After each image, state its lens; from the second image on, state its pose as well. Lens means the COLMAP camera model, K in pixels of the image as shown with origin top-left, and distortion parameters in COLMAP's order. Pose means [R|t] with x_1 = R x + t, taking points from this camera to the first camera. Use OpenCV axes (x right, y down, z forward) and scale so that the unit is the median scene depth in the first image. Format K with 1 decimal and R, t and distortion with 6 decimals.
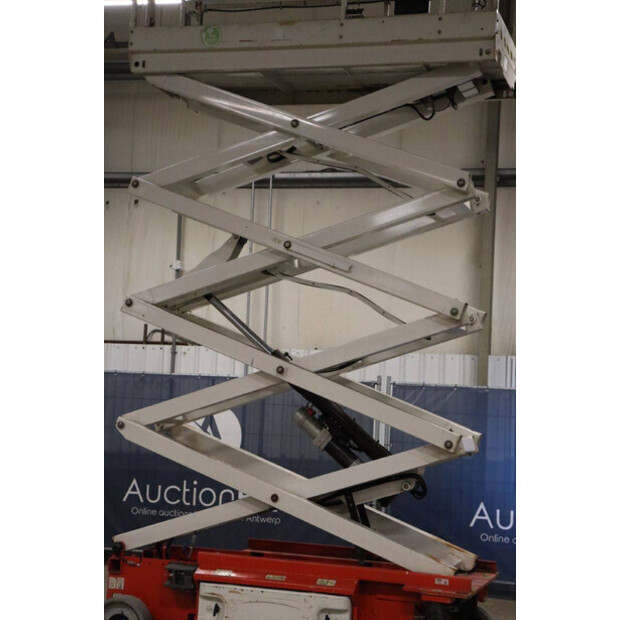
lens RADIAL K [[1208.0, 0, 316.7], [0, 1208.0, 326.6], [0, 0, 1]] dist [0.297994, 0.000000]
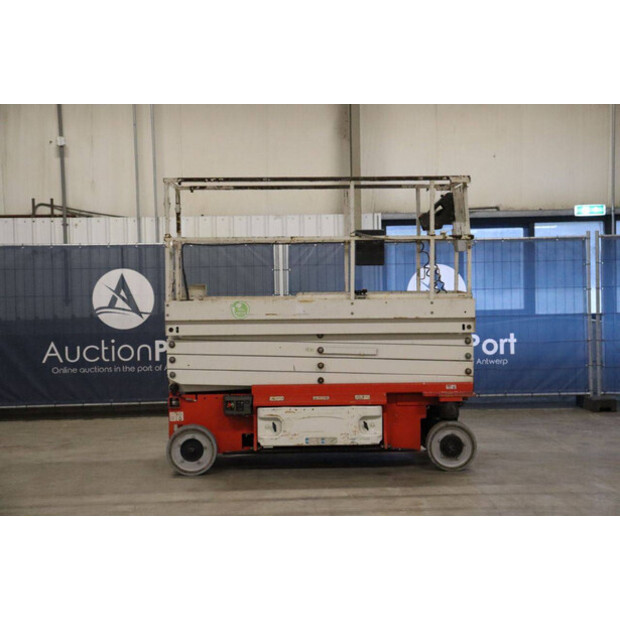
lens RADIAL K [[1237.7, 0, 313.9], [0, 1237.7, 312.0], [0, 0, 1]] dist [0.318290, 0.000000]
pose [[0.948180, -0.075004, 0.308754, -0.398759], [0.042264, 0.992876, 0.111402, -0.025250], [-0.314910, -0.092580, 0.944595, -0.190858]]
